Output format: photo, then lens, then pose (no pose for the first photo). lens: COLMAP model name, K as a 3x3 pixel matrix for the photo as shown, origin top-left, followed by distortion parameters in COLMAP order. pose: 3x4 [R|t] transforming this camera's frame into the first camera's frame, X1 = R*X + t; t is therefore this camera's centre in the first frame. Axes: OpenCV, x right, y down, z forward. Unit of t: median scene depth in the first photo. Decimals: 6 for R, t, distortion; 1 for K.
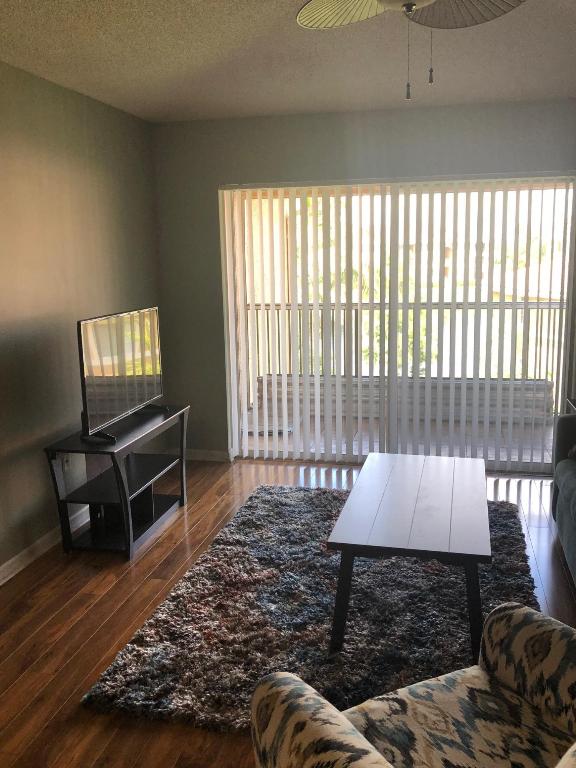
lens RADIAL K [[689.7, 0, 288.0], [0, 689.7, 384.0], [0, 0, 1]] dist [0.046643, -0.013847]
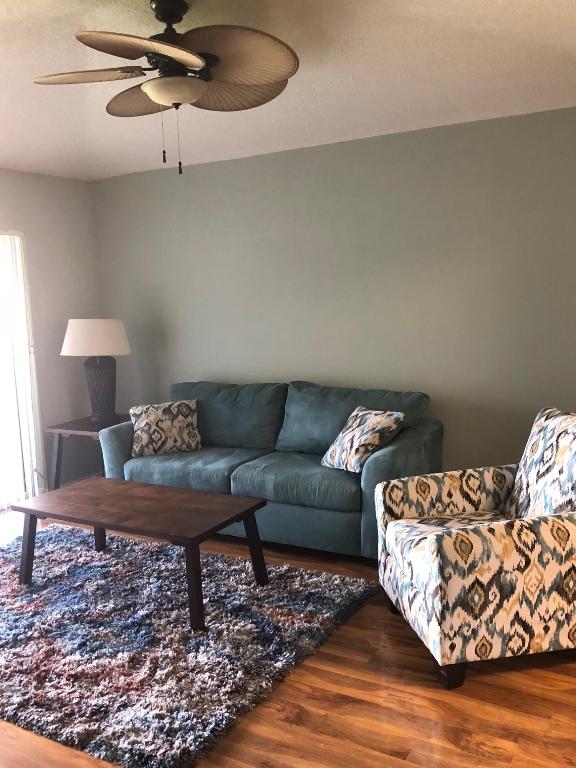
lens RADIAL K [[689.7, 0, 288.0], [0, 689.7, 384.0], [0, 0, 1]] dist [0.046643, -0.013847]
pose [[0.315950, -0.136196, 0.938949, -1.403275], [0.217108, 0.973763, 0.068191, -0.099645], [-0.923601, 0.182308, 0.337230, 0.618627]]
